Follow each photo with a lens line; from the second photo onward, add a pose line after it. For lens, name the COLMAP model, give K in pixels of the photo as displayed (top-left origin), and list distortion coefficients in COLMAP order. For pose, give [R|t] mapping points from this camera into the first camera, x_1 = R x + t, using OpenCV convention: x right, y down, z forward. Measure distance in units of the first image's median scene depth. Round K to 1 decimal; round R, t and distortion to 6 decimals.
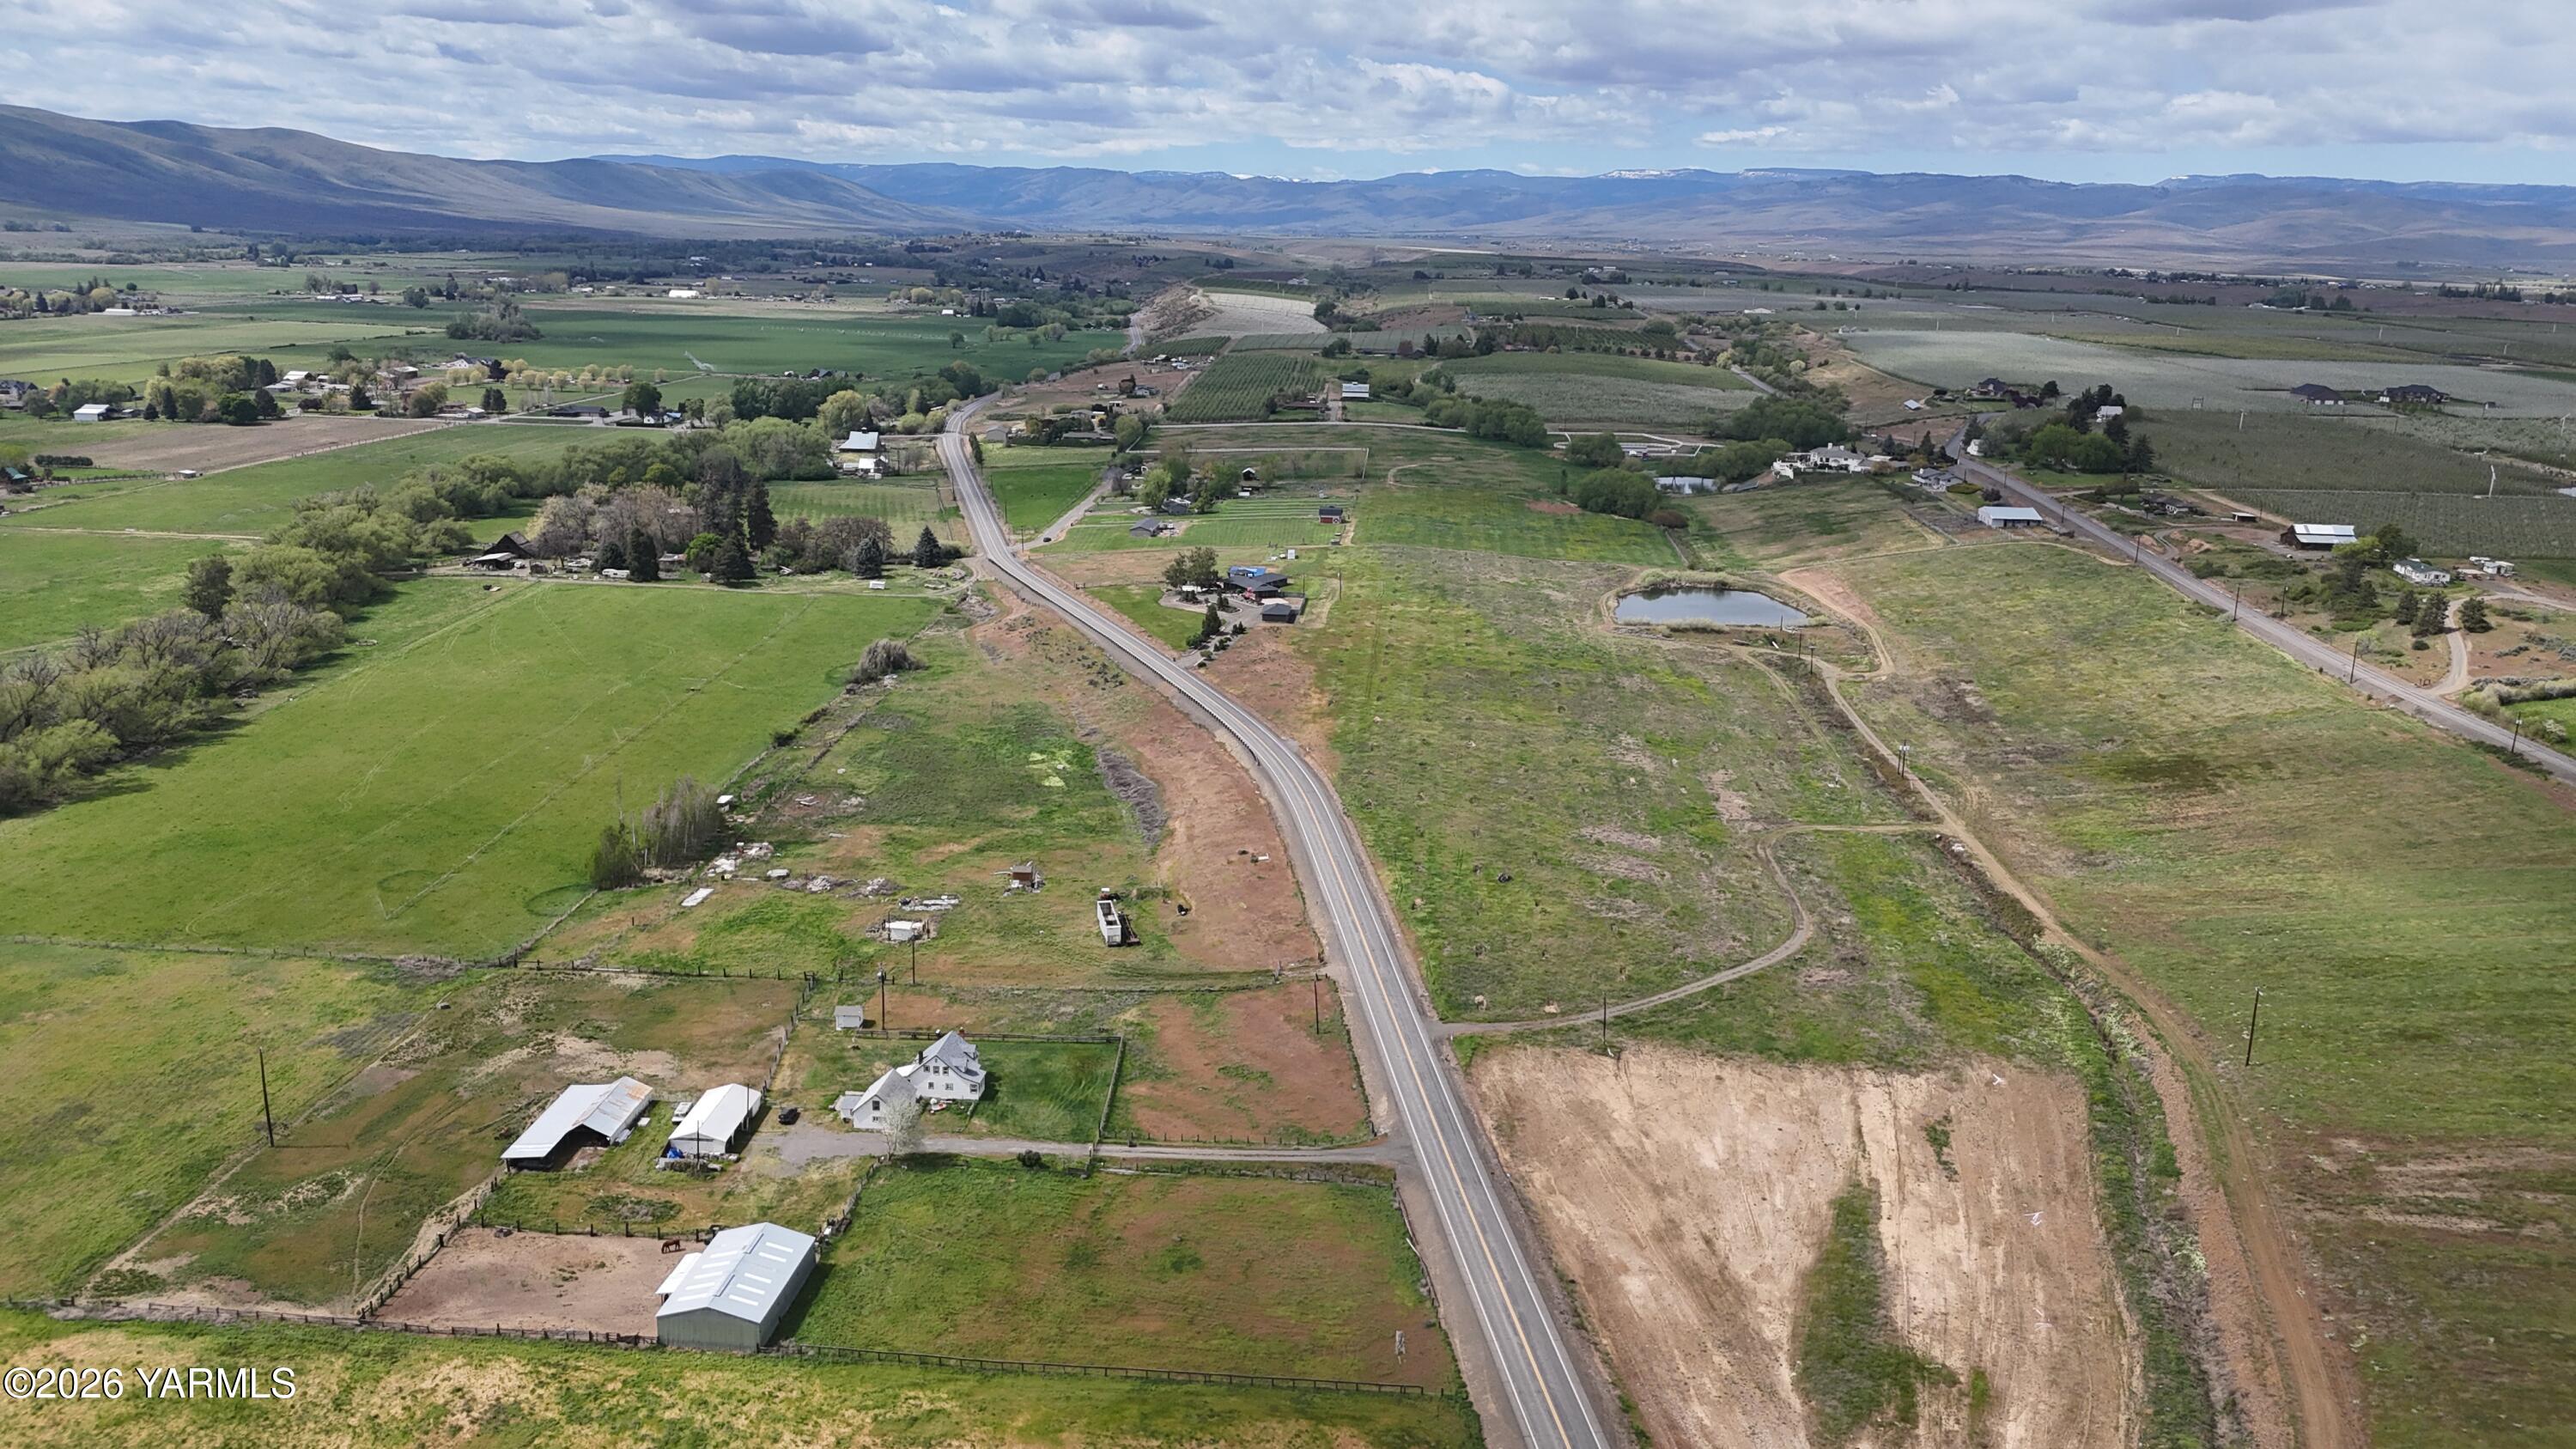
lens RADIAL K [[1868.6, 0, 1292.9], [0, 1868.6, 718.2], [0, 0, 1]] dist [0.072971, -0.070514]
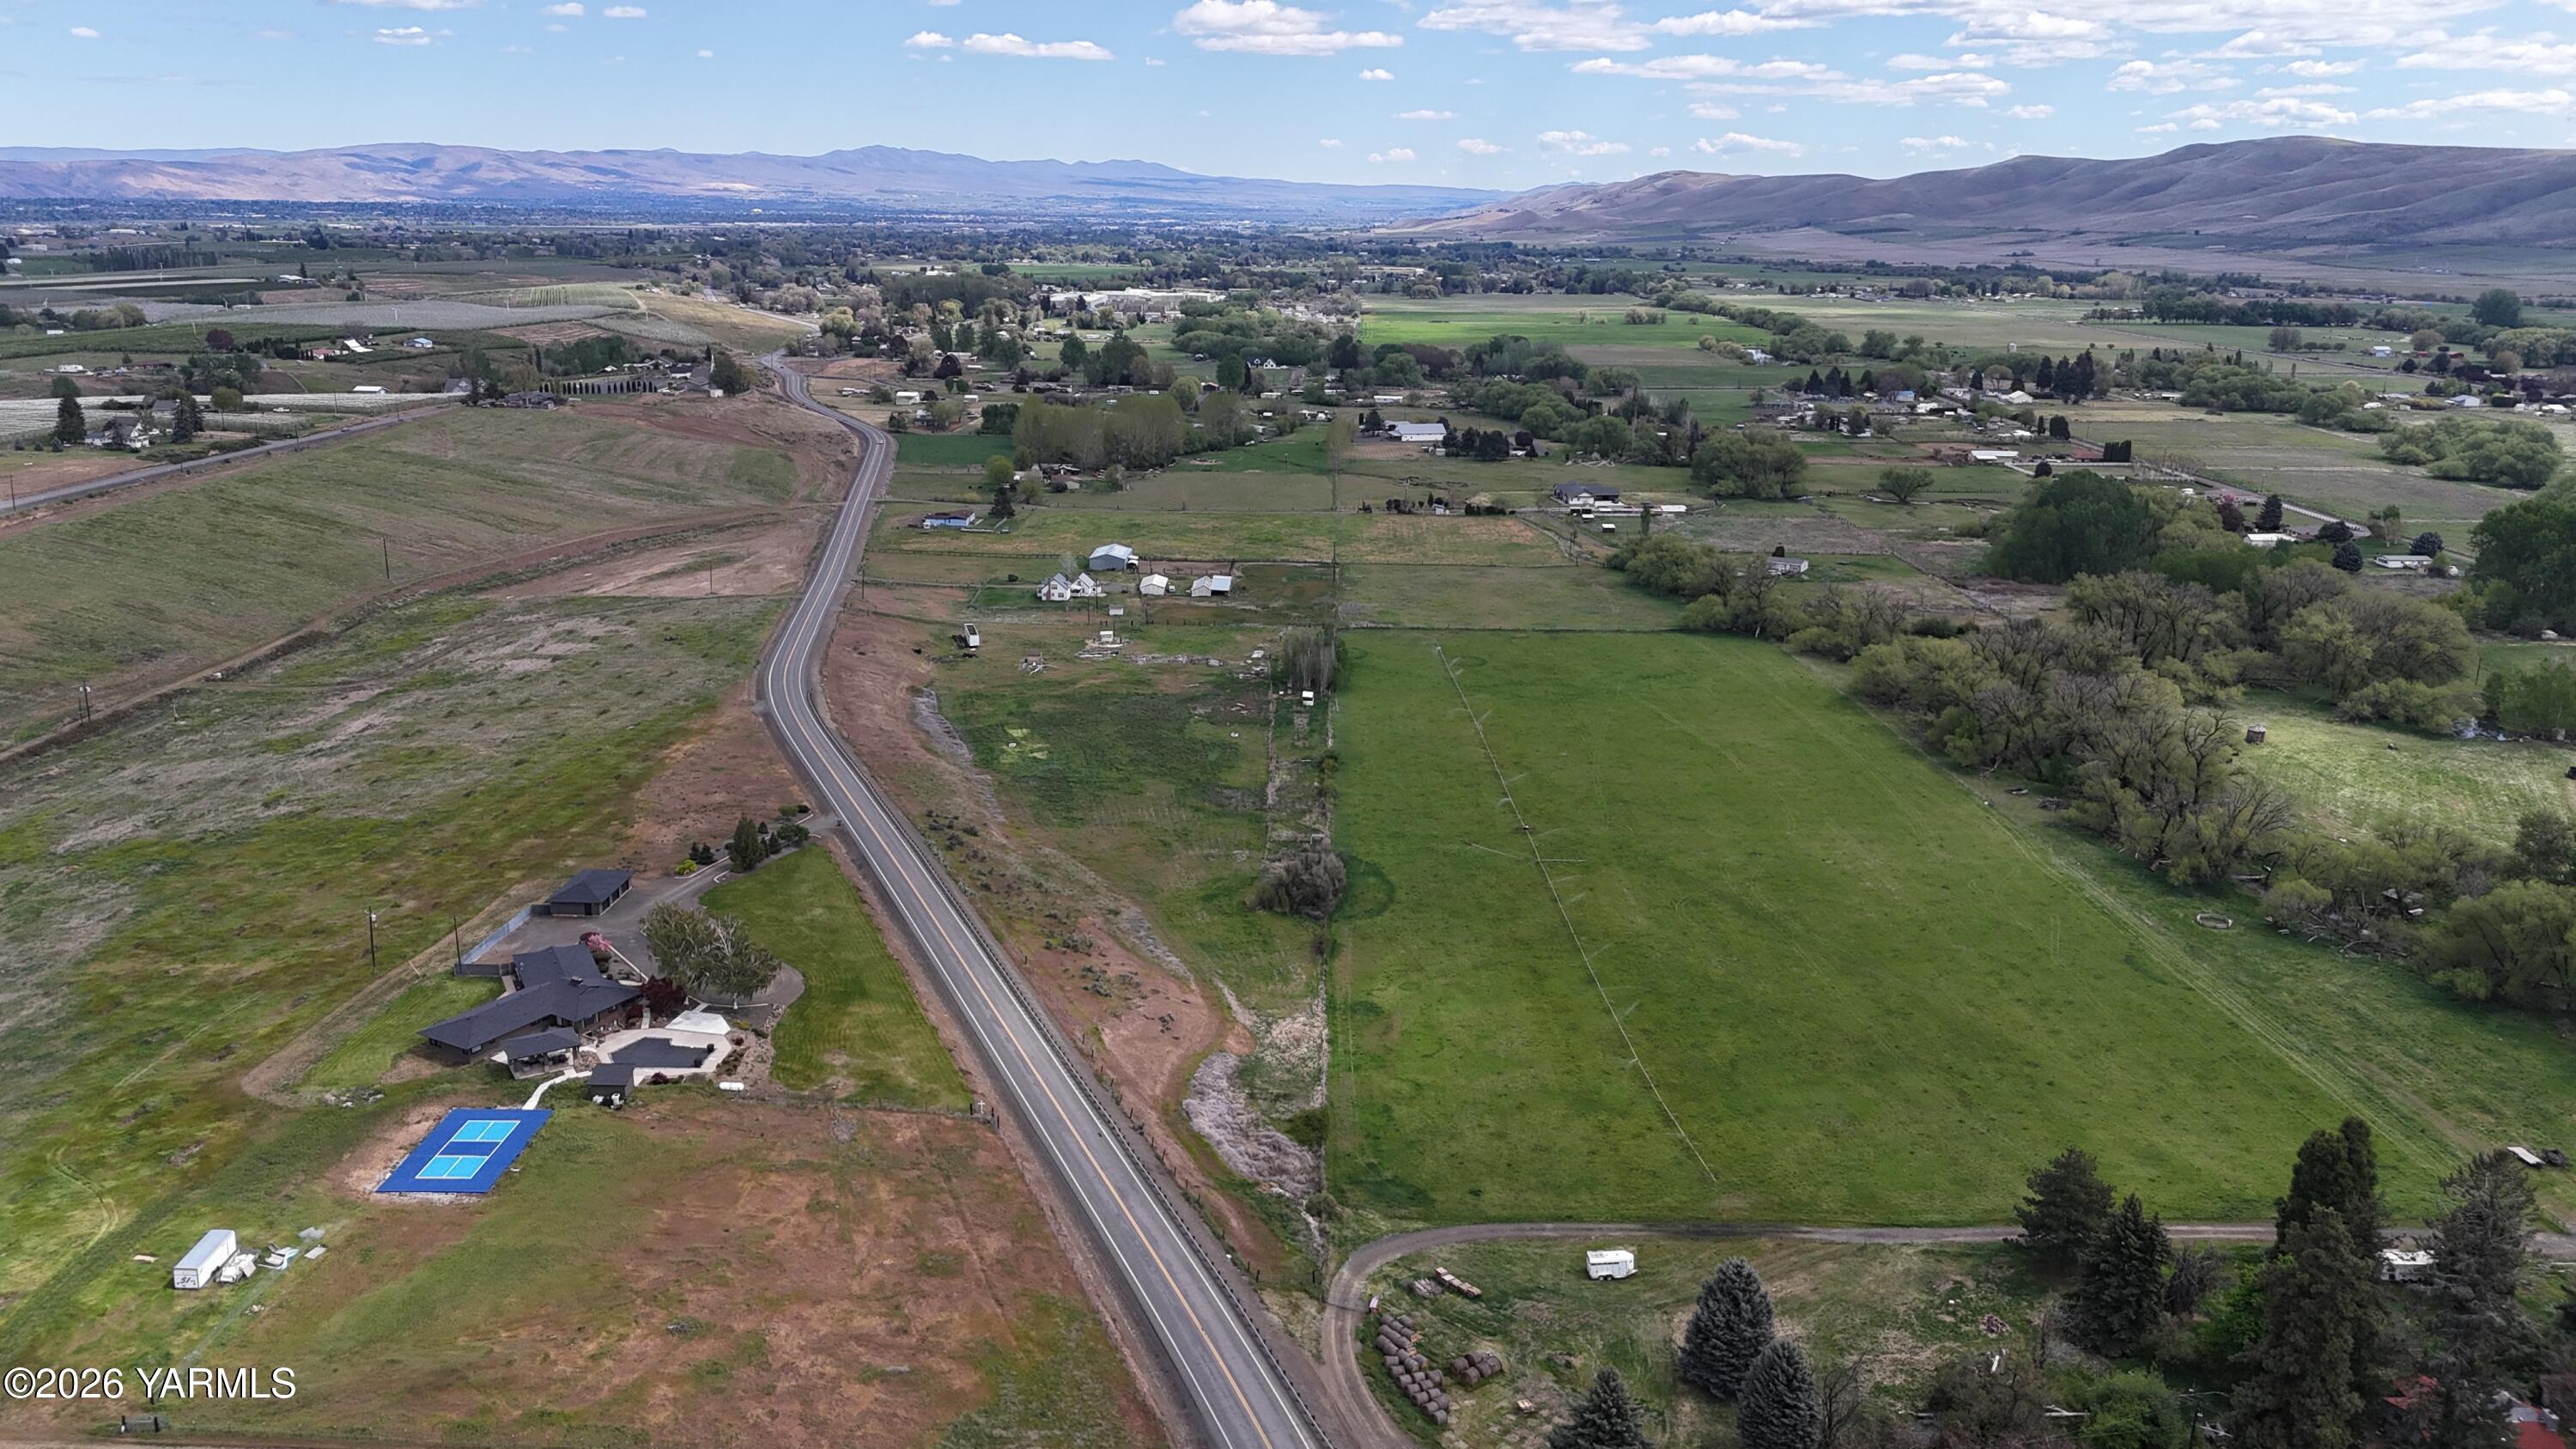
lens RADIAL K [[1868.6, 0, 1326.0], [0, 1868.6, 734.4], [0, 0, 1]] dist [0.072971, -0.070514]
pose [[-0.997740, -0.023359, -0.063008, -0.257071], [-0.051614, 0.866817, 0.495948, -0.523673], [0.043031, 0.498079, -0.866063, 2.104529]]
